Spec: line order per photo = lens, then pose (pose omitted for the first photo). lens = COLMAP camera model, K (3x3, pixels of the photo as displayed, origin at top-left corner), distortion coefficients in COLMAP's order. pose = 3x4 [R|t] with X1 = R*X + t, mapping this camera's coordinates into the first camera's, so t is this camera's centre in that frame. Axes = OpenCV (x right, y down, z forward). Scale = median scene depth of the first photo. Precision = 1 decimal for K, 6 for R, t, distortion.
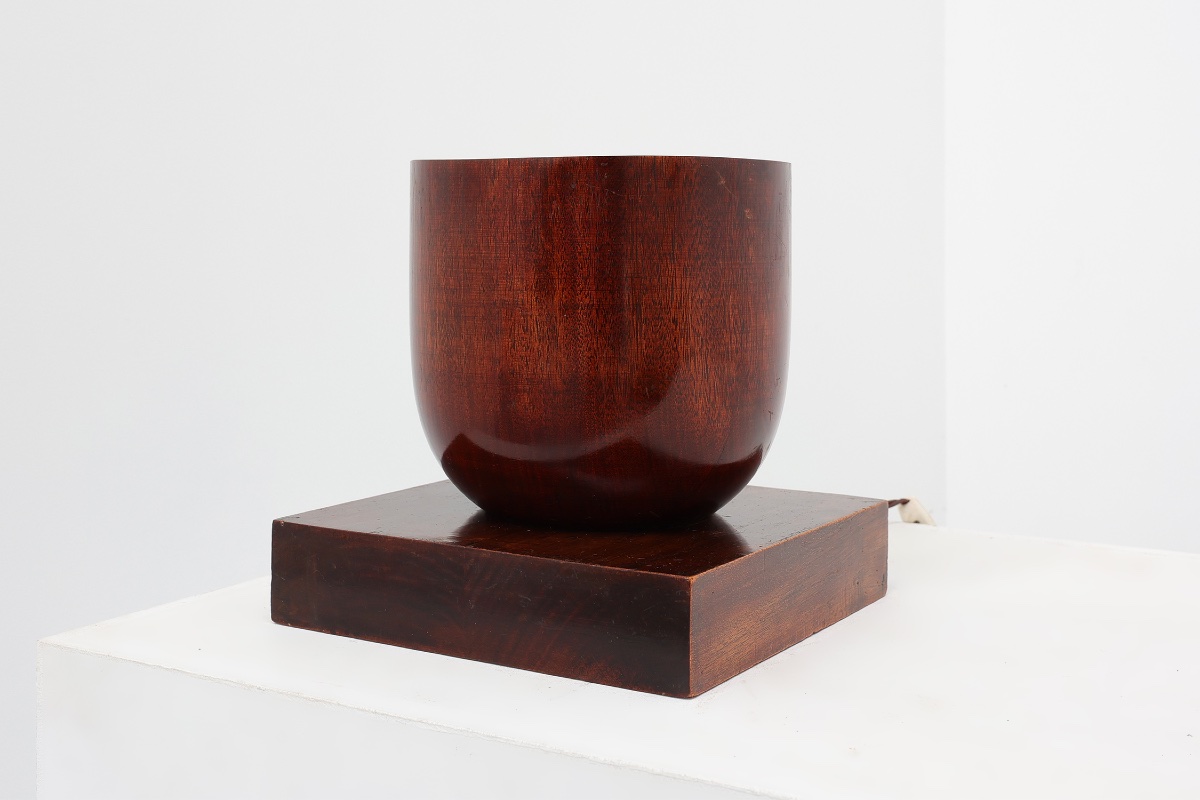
lens RADIAL K [[1651.9, 0, 543.6], [0, 1651.9, 230.2], [0, 0, 1]] dist [0.014605, 0.043336]
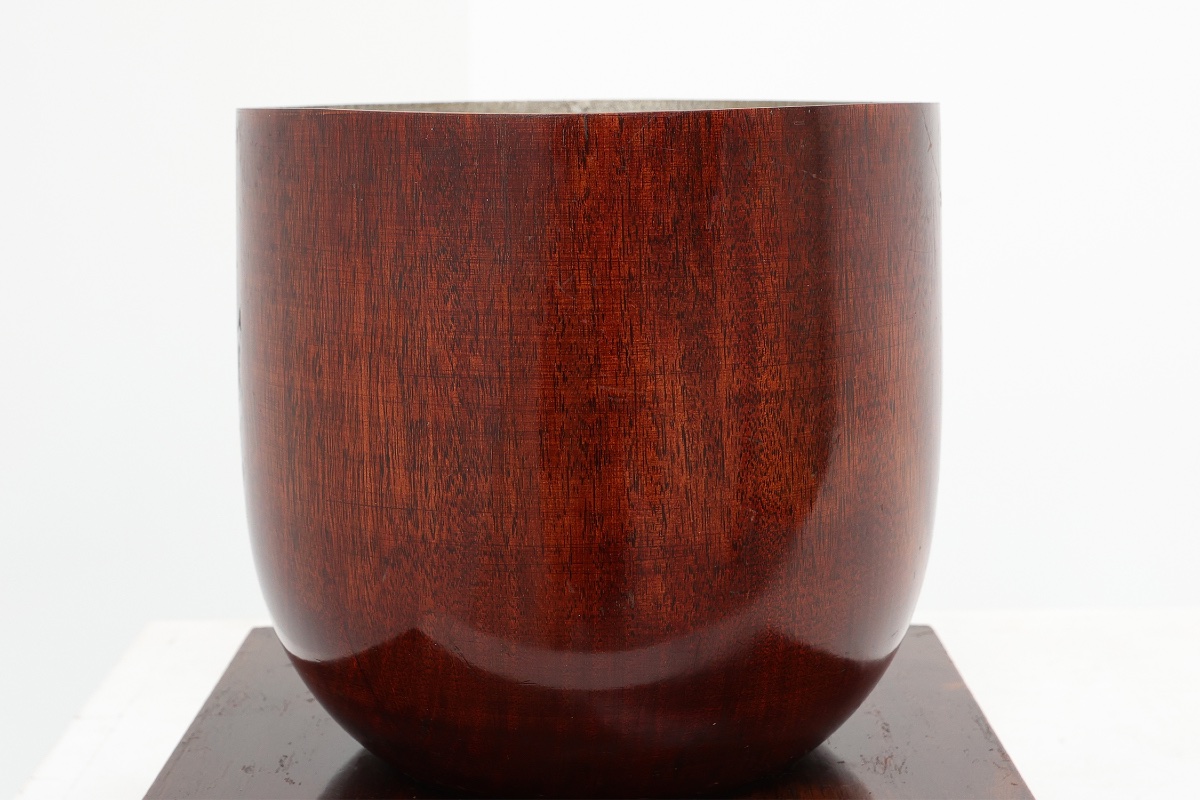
lens RADIAL K [[1896.8, 0, 624.8], [0, 1896.8, 115.7], [0, 0, 1]] dist [-0.006827, -0.021942]
pose [[0.842863, -0.018095, 0.537824, -0.331279], [0.017507, 0.999828, 0.006204, -0.046480], [-0.537844, 0.004187, 0.843034, 0.515926]]
